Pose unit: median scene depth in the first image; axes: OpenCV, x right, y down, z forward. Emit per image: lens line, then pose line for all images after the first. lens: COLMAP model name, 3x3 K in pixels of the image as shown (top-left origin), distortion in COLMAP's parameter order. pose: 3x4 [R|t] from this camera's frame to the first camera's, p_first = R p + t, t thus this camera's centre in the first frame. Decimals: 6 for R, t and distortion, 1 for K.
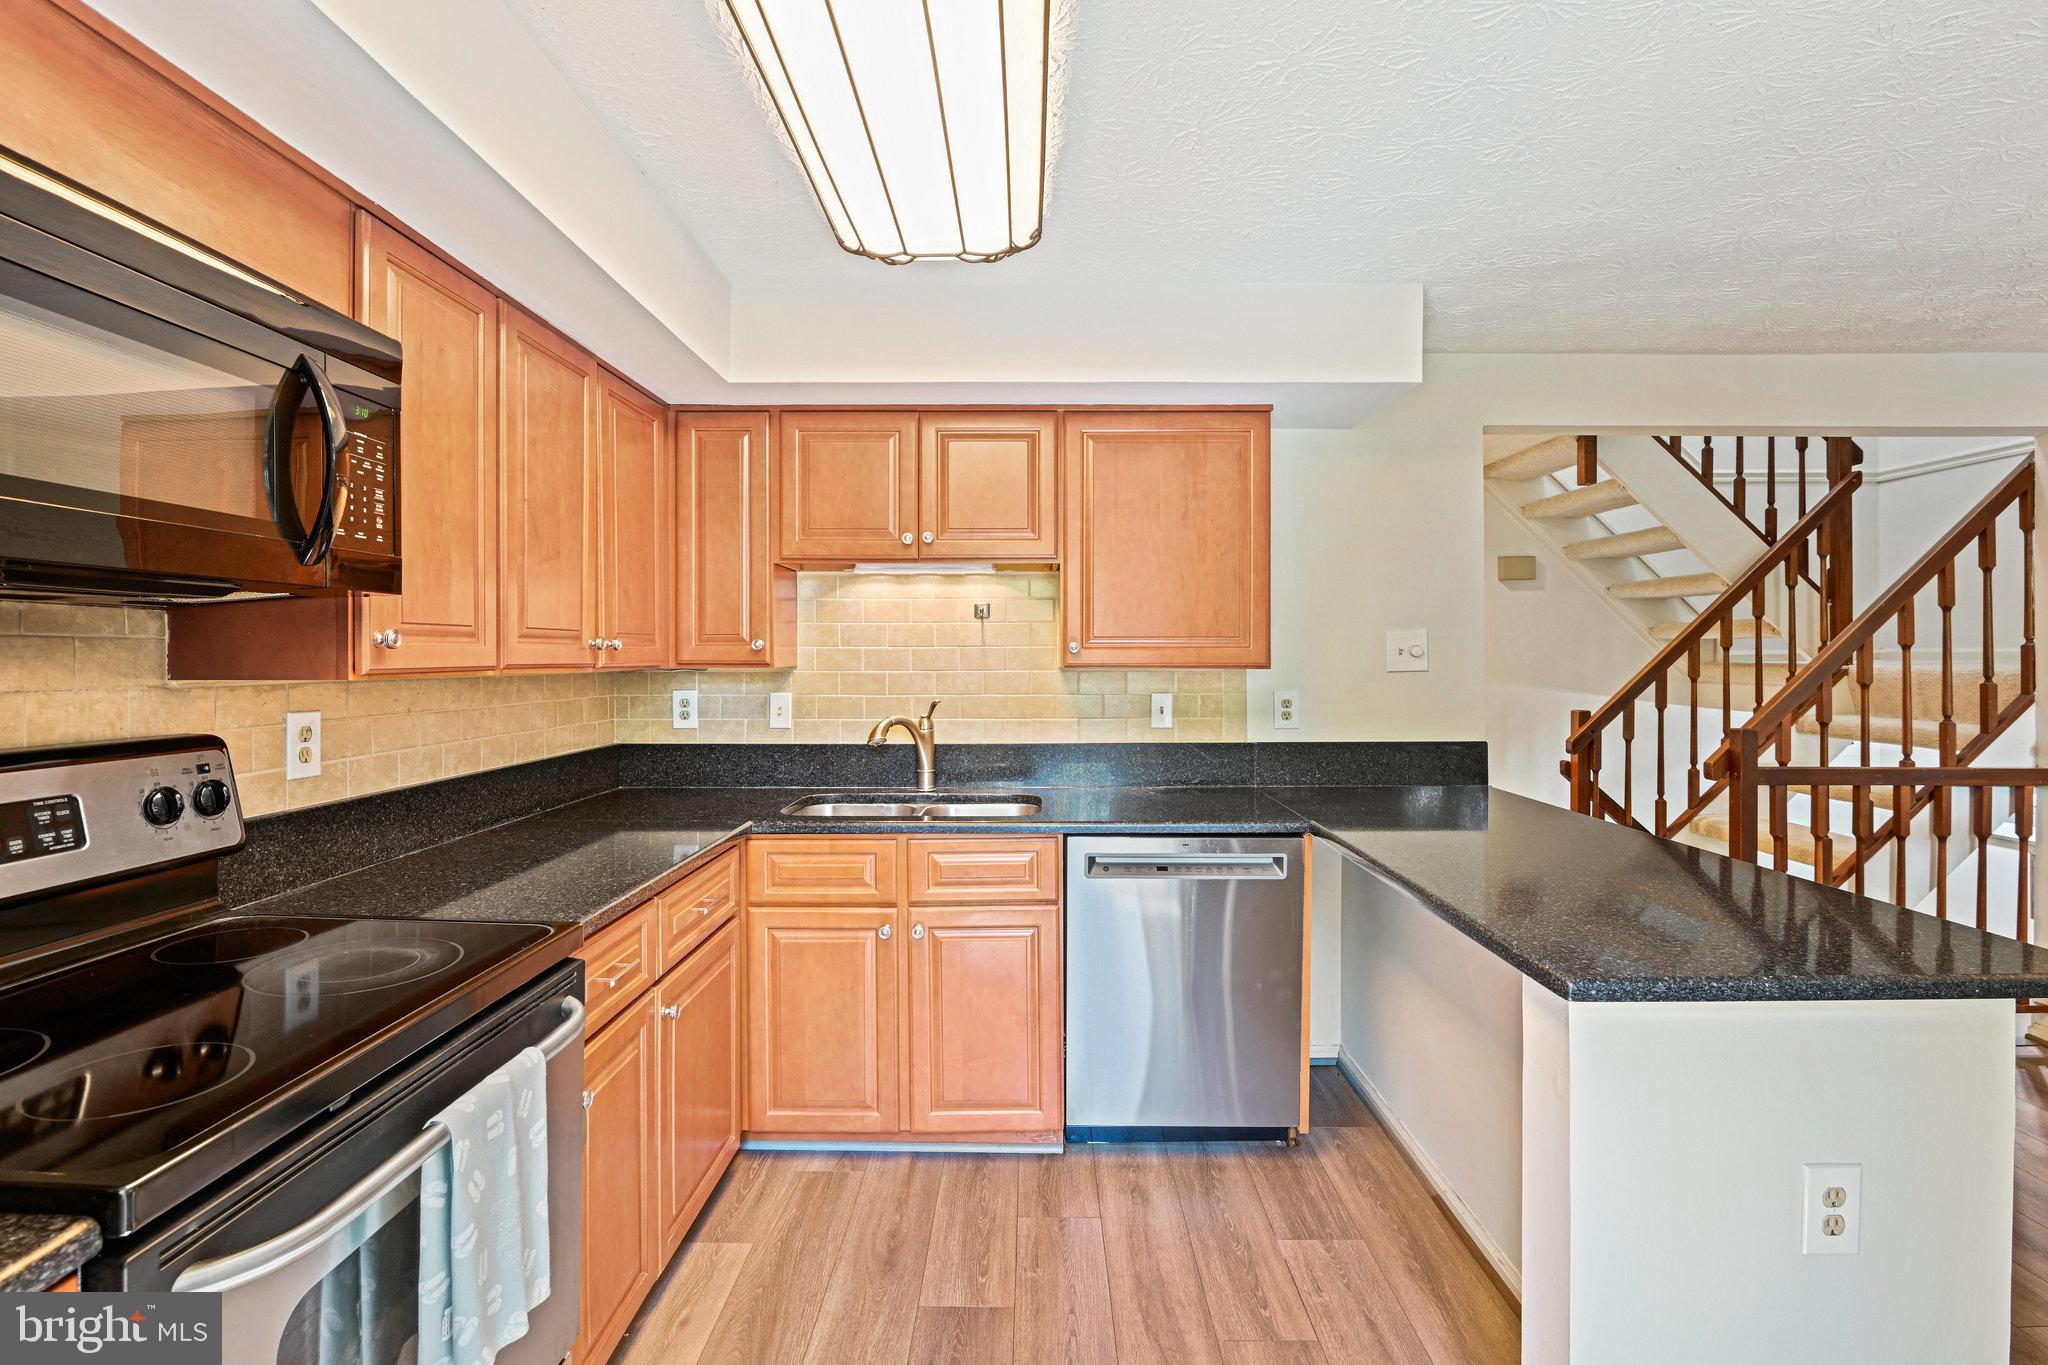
lens RADIAL K [[947.5, 0, 1022.9], [0, 947.5, 662.2], [0, 0, 1]] dist [-0.011927, -0.005602]
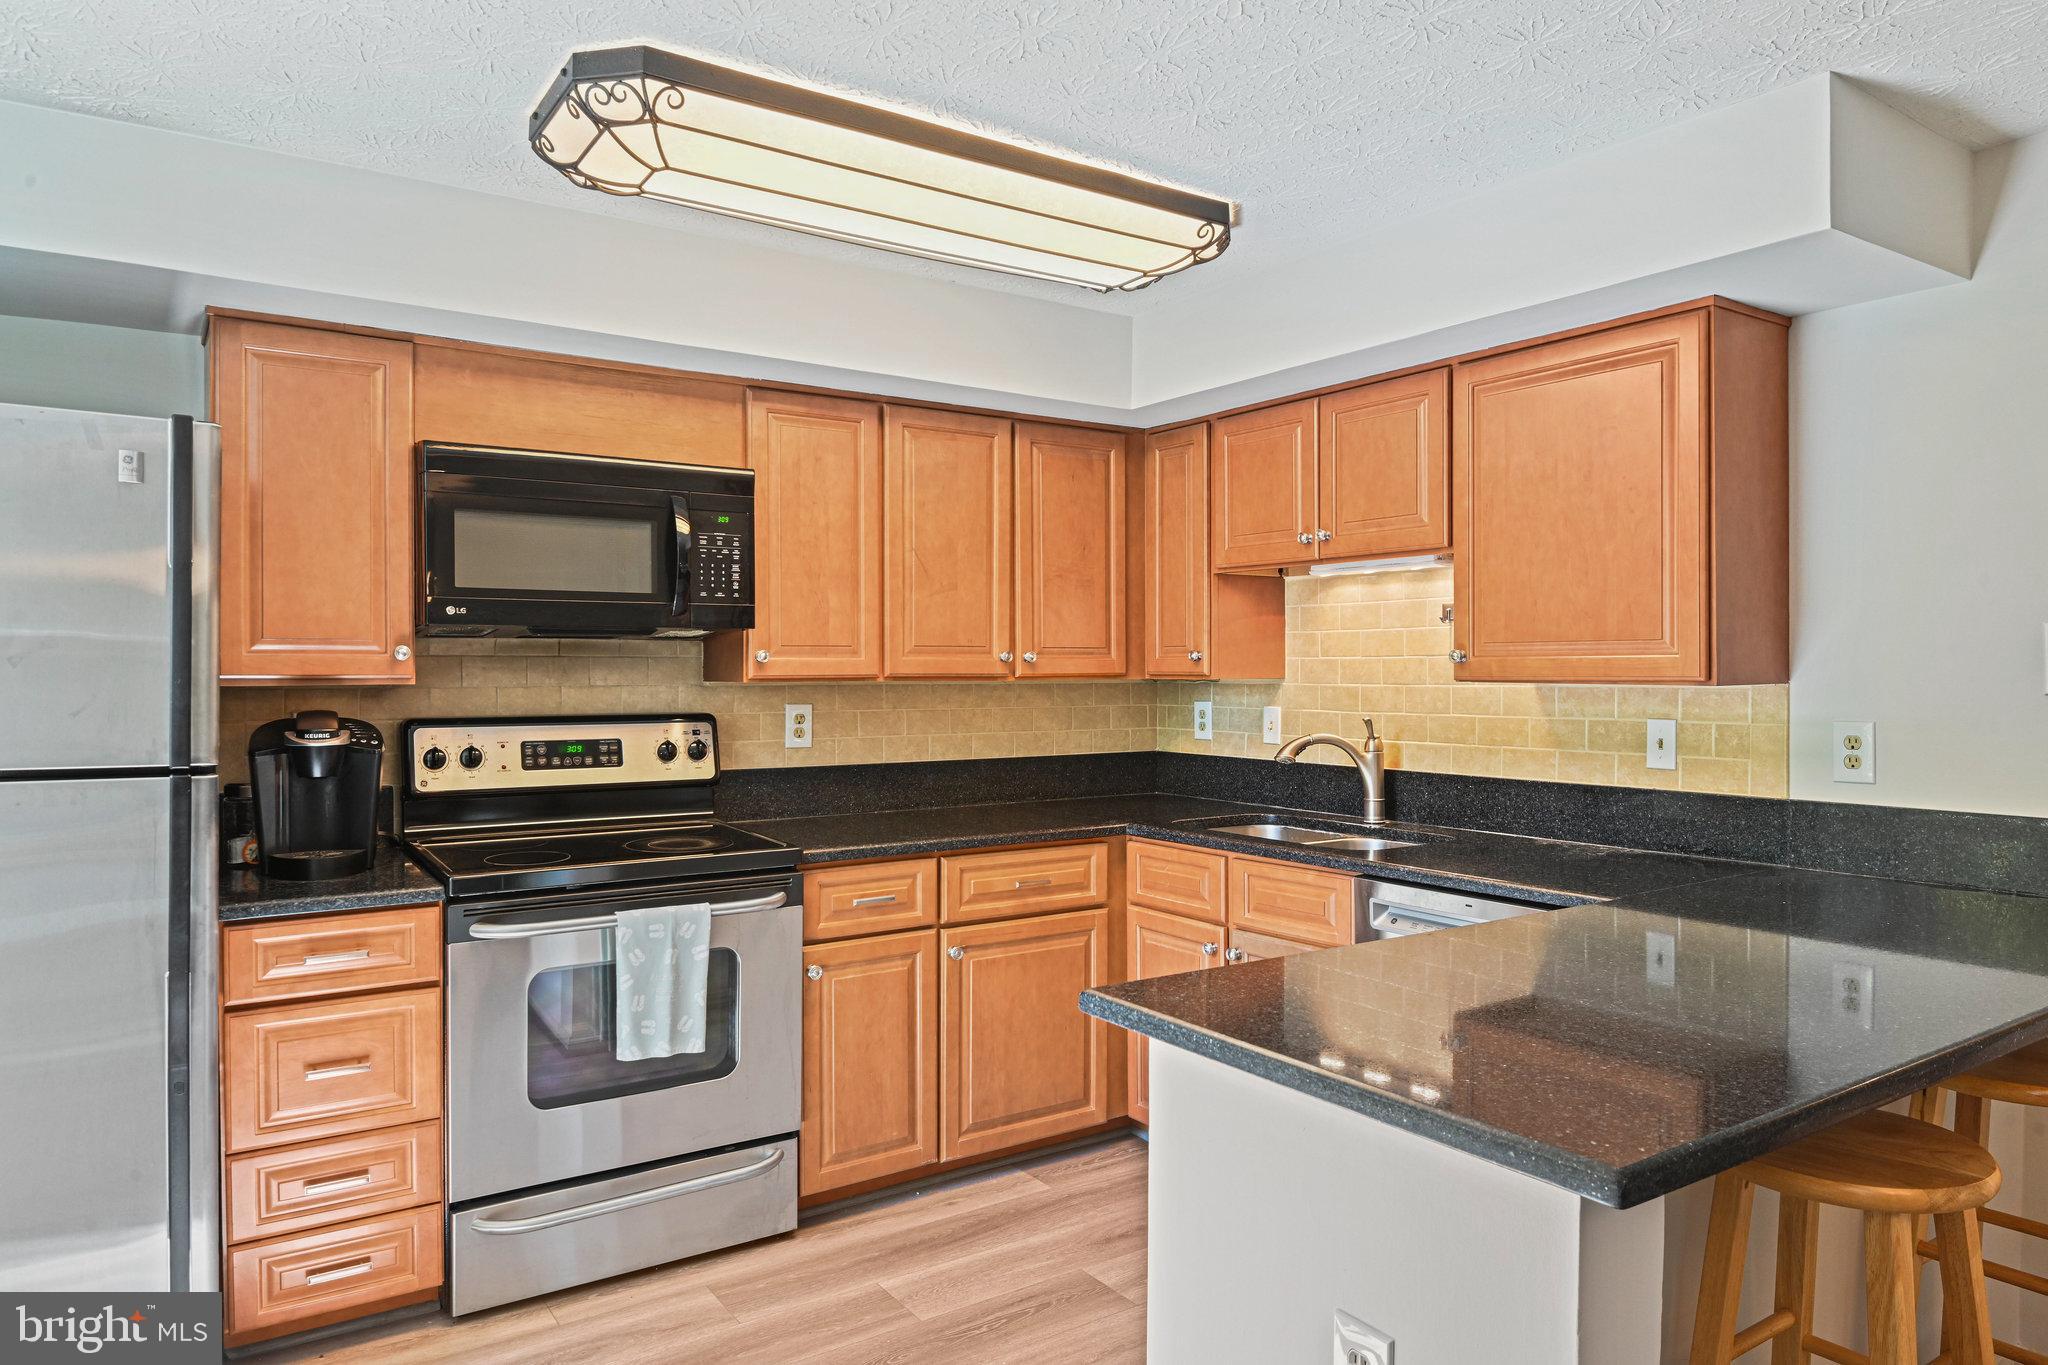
lens RADIAL K [[1301.3, 0, 1031.6], [0, 1301.3, 674.9], [0, 0, 1]] dist [-0.000650, -0.004381]
pose [[0.572047, 0.003998, -0.820211, 0.655574], [-0.005164, 0.999986, 0.001273, 0.000586], [0.820204, 0.003507, 0.572060, 0.059936]]
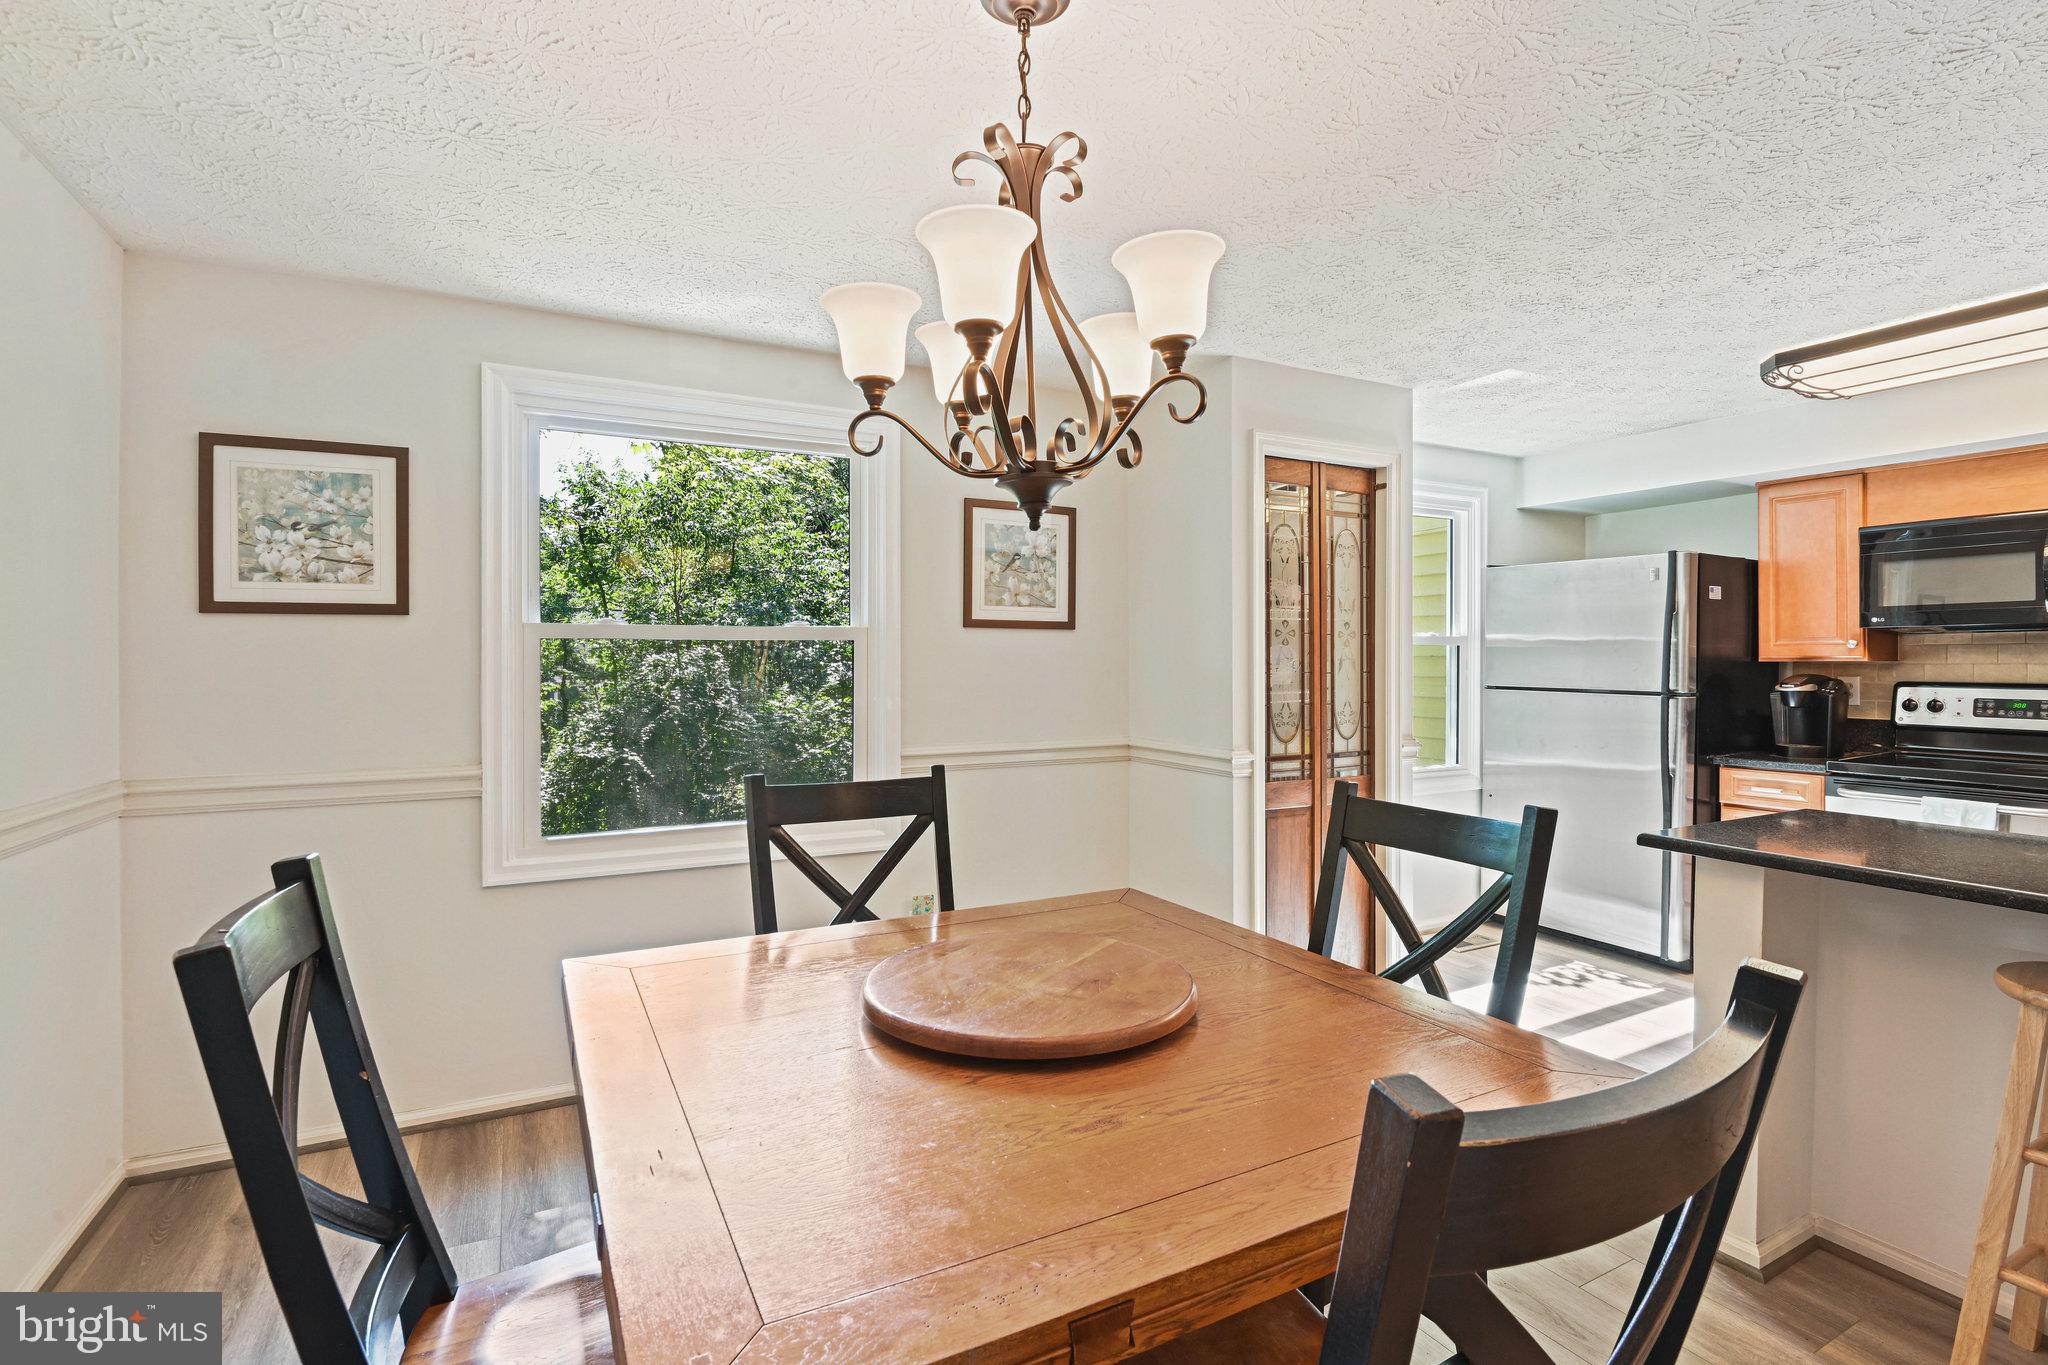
lens RADIAL K [[947.5, 0, 1022.9], [0, 947.5, 662.2], [0, 0, 1]] dist [-0.011927, -0.005602]
pose [[-0.878437, 0.002803, -0.477851, 1.168805], [-0.001009, 0.999970, 0.007720, 0.003695], [0.477858, 0.007264, -0.878407, 0.755614]]
